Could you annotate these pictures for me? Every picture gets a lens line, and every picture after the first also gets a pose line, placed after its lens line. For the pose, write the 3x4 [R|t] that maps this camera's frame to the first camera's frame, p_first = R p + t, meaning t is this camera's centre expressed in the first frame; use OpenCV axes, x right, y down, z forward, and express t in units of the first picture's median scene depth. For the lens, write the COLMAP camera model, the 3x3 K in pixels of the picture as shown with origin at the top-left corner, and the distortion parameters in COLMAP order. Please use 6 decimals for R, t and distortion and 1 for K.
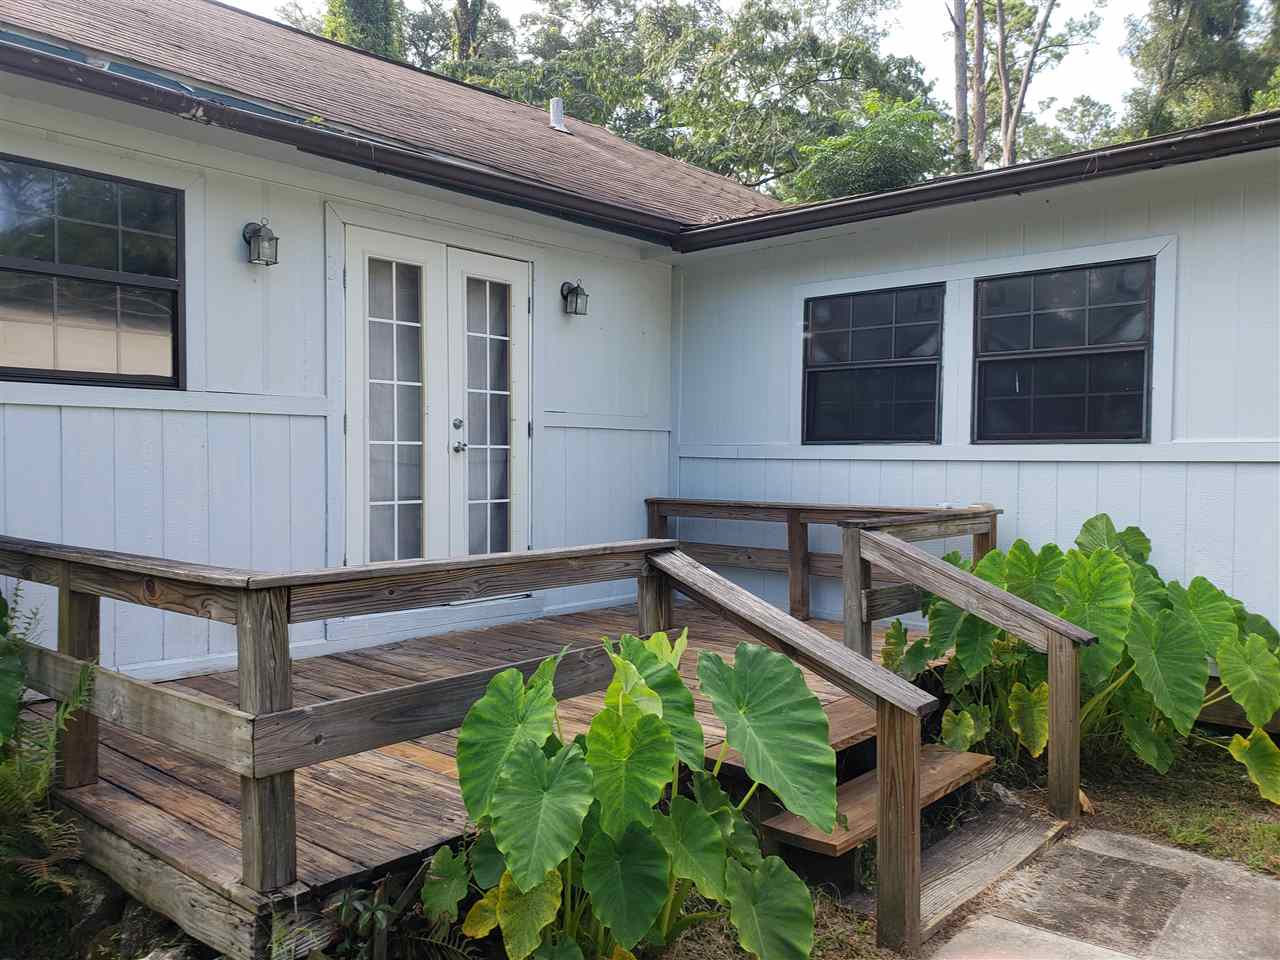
lens RADIAL K [[1002.7, 0, 640.0], [0, 1002.7, 480.0], [0, 0, 1]] dist [0.070156, -0.086698]
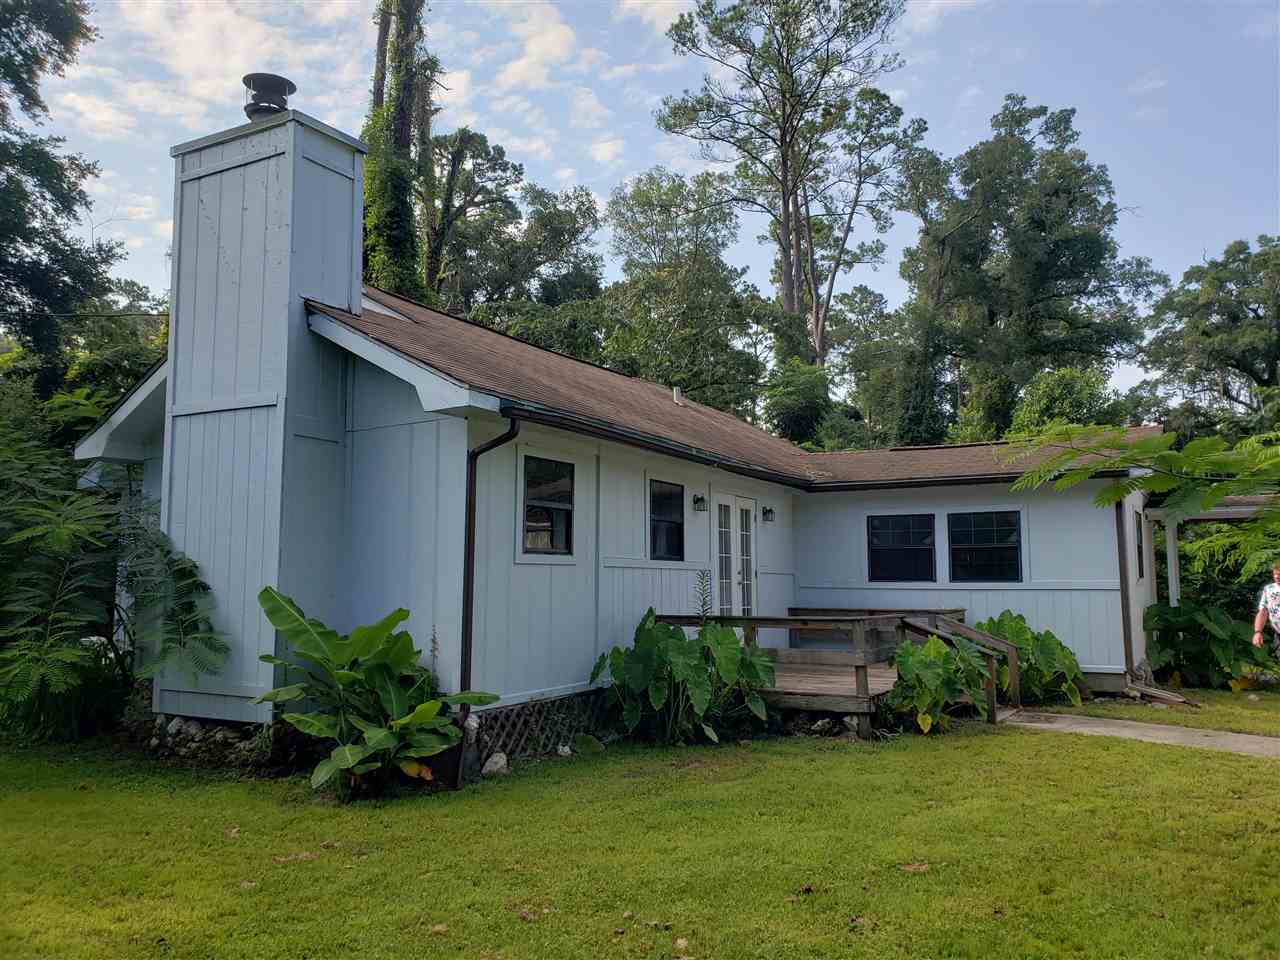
lens RADIAL K [[1002.7, 0, 640.0], [0, 1002.7, 480.0], [0, 0, 1]] dist [0.070156, -0.086698]
pose [[0.978929, 0.018024, 0.203405, -0.804543], [0.007755, 0.992097, -0.125237, 0.017241], [-0.204055, 0.124175, 0.971052, -1.102200]]
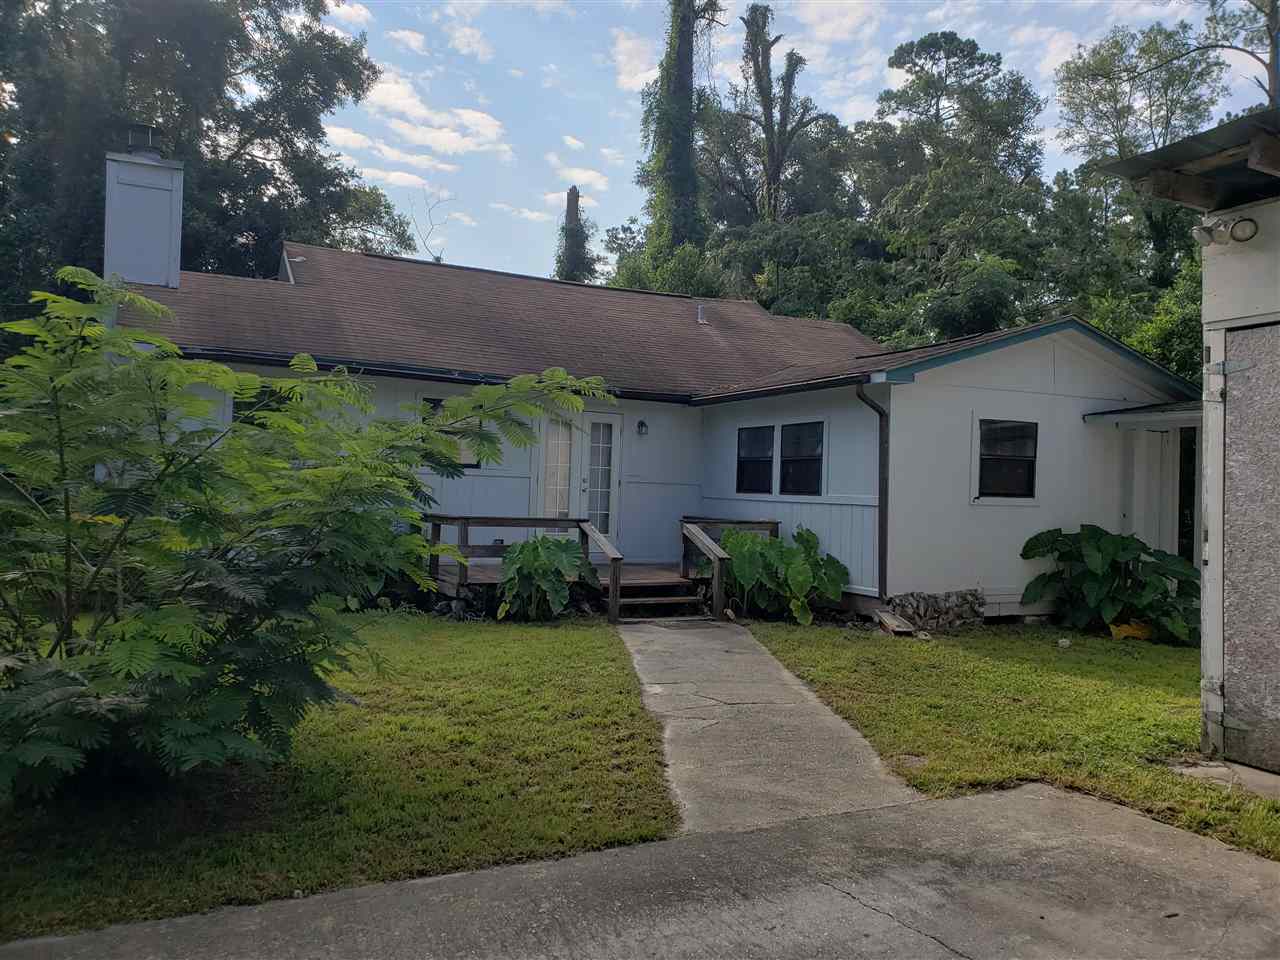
lens RADIAL K [[1002.7, 0, 640.0], [0, 1002.7, 480.0], [0, 0, 1]] dist [0.070156, -0.086698]
pose [[0.925006, 0.023406, -0.379231, 0.814772], [-0.041152, 0.998401, -0.038757, 0.030468], [0.377717, 0.051456, 0.924490, -1.138798]]
